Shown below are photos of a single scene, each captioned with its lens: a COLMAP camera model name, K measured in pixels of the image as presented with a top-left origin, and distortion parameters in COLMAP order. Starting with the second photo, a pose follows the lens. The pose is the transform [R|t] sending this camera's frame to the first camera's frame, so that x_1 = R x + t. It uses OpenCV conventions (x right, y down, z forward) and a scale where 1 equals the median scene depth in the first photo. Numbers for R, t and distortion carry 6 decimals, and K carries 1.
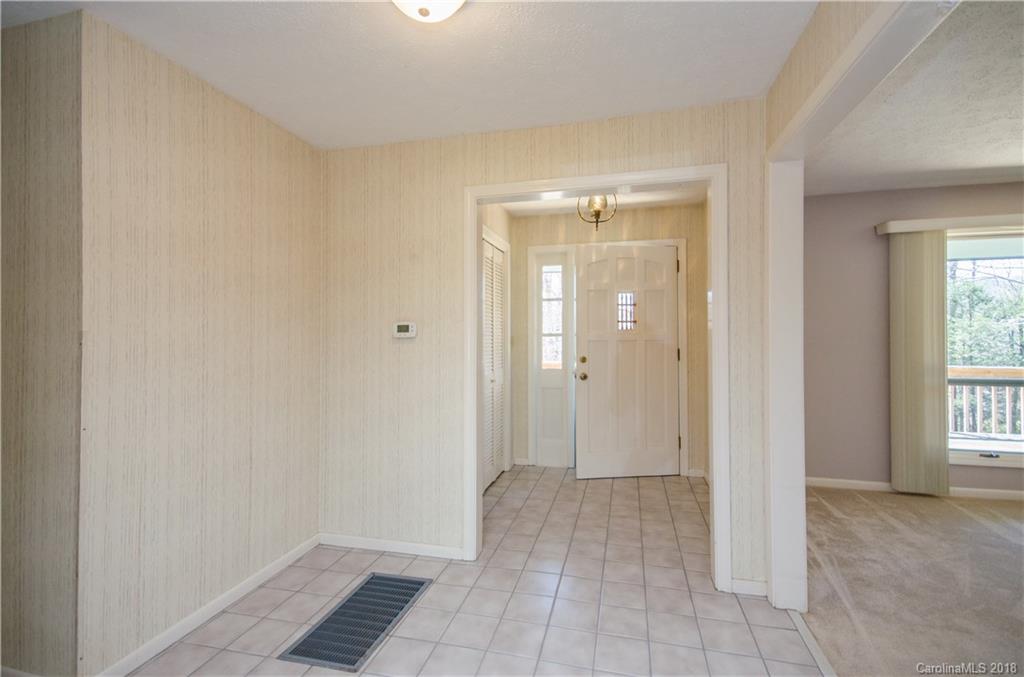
lens RADIAL K [[436.8, 0, 512.0], [0, 436.8, 338.5], [0, 0, 1]] dist [0.013125, 0.000037]
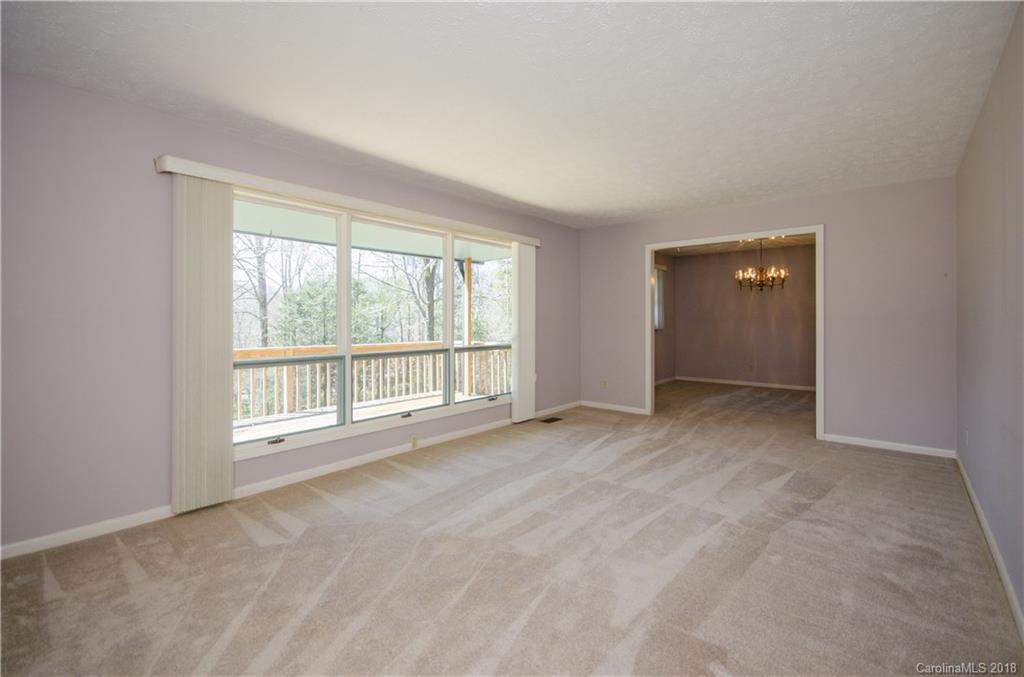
lens RADIAL K [[436.8, 0, 512.0], [0, 436.8, 338.5], [0, 0, 1]] dist [0.013125, 0.000037]
pose [[0.484917, -0.038030, 0.873733, 0.517473], [0.018885, 0.999276, 0.033013, 0.028399], [-0.874356, 0.000492, 0.485284, 0.122990]]
